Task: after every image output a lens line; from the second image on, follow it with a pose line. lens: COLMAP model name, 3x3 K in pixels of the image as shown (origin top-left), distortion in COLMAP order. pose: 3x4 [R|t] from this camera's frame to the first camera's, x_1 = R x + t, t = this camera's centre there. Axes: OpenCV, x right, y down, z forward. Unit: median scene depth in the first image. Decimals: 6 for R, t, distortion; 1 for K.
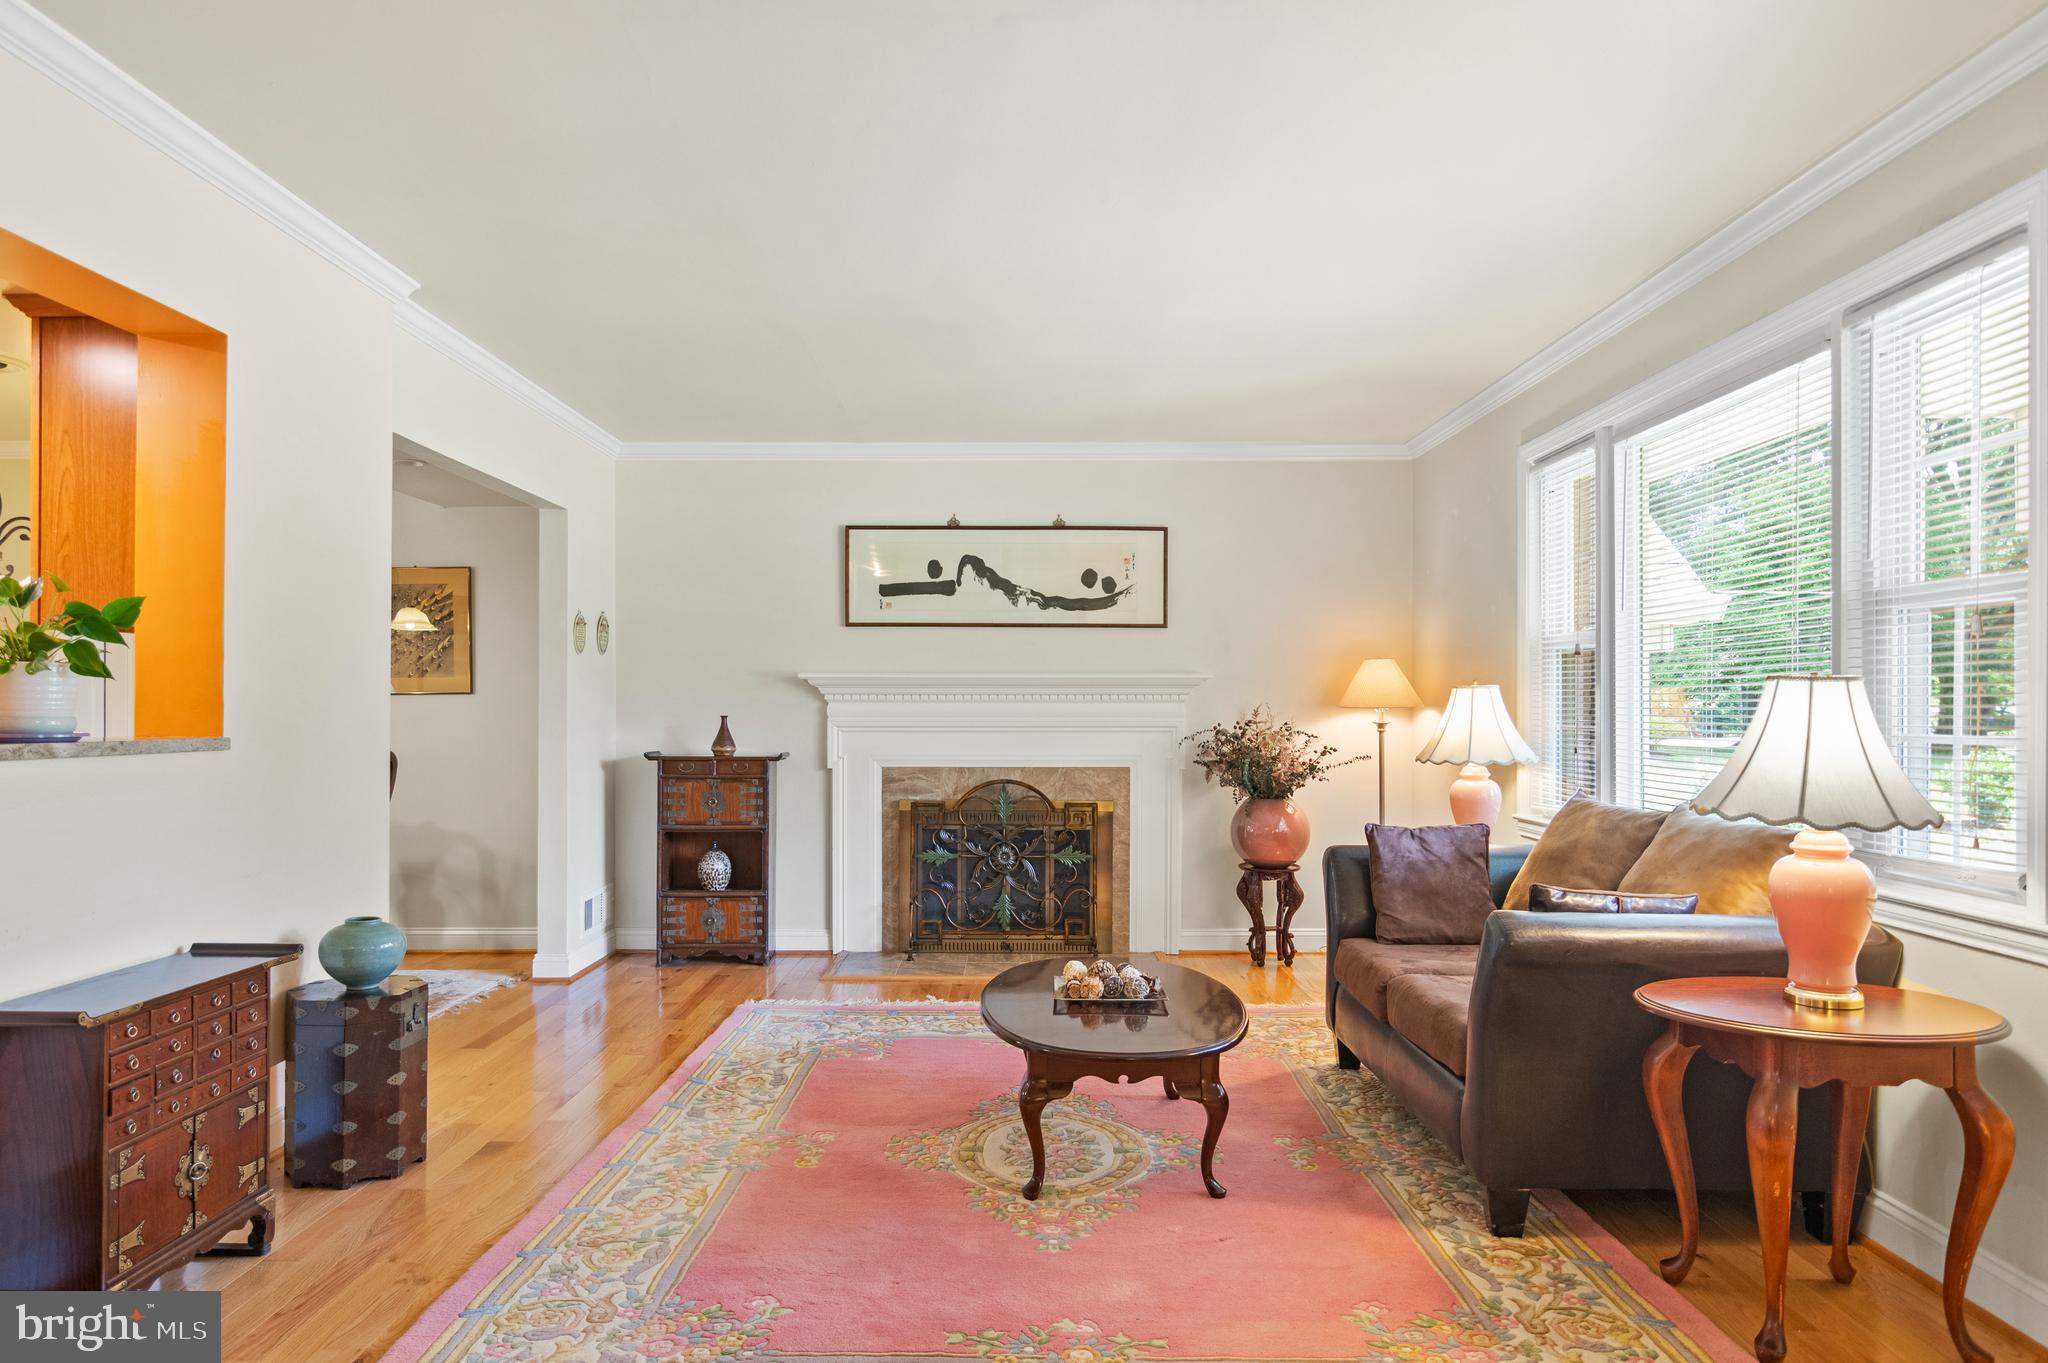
lens RADIAL K [[1245.4, 0, 1024.0], [0, 1245.4, 681.5], [0, 0, 1]] dist [0.001084, 0.000262]
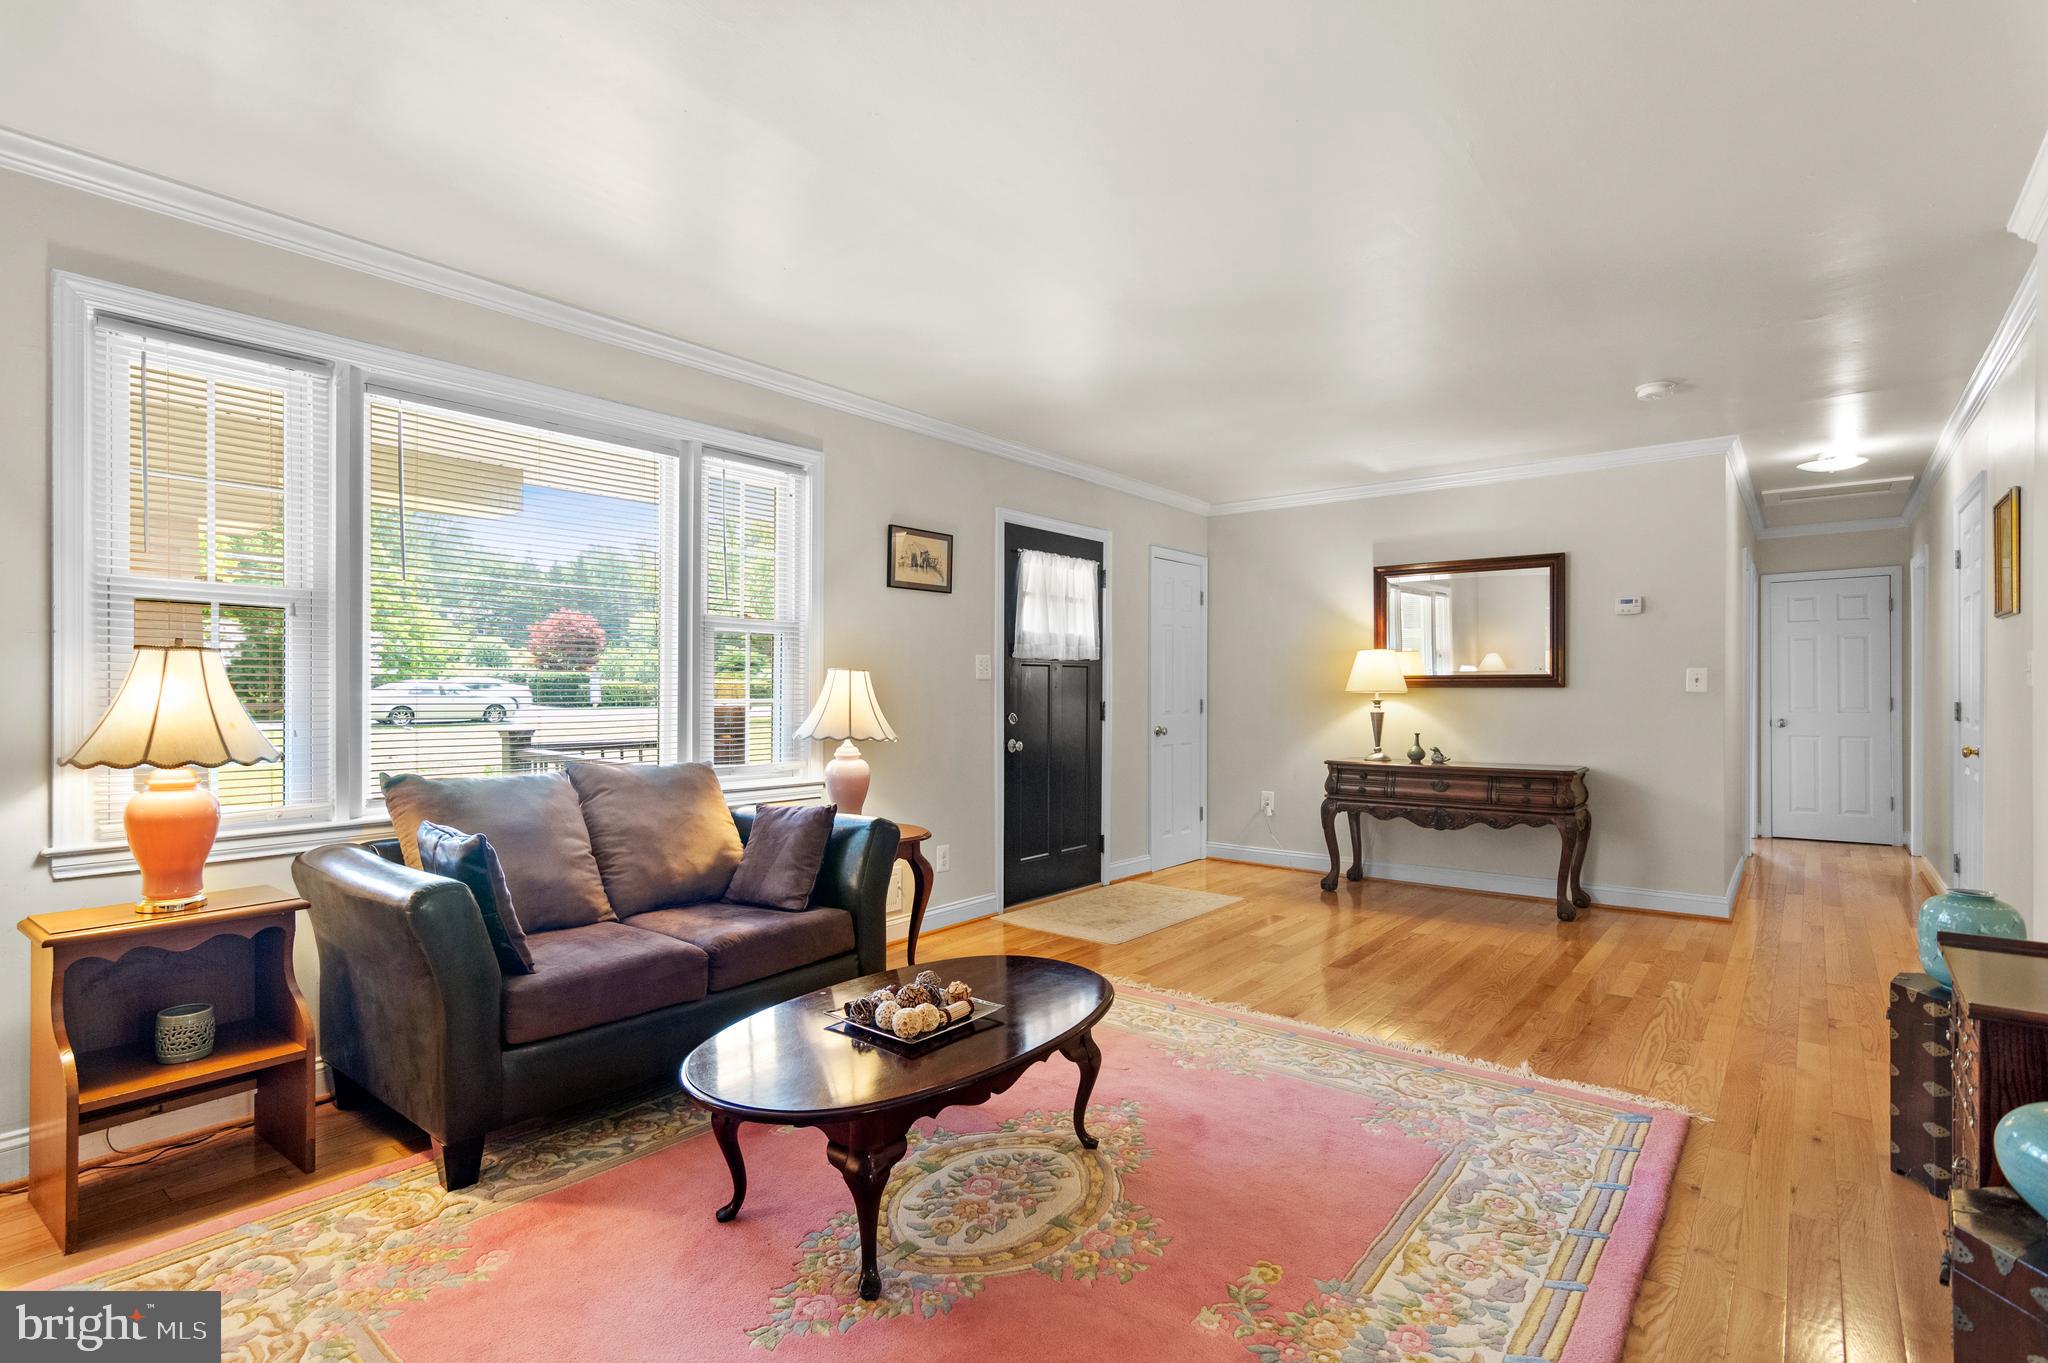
lens RADIAL K [[974.6, 0, 1024.0], [0, 974.6, 681.5], [0, 0, 1]] dist [0.035122, -0.000012]
pose [[-0.781164, -0.004697, 0.624308, -0.451322], [-0.023678, 0.999475, -0.022108, 0.033826], [-0.623877, -0.032053, -0.780865, 1.624746]]
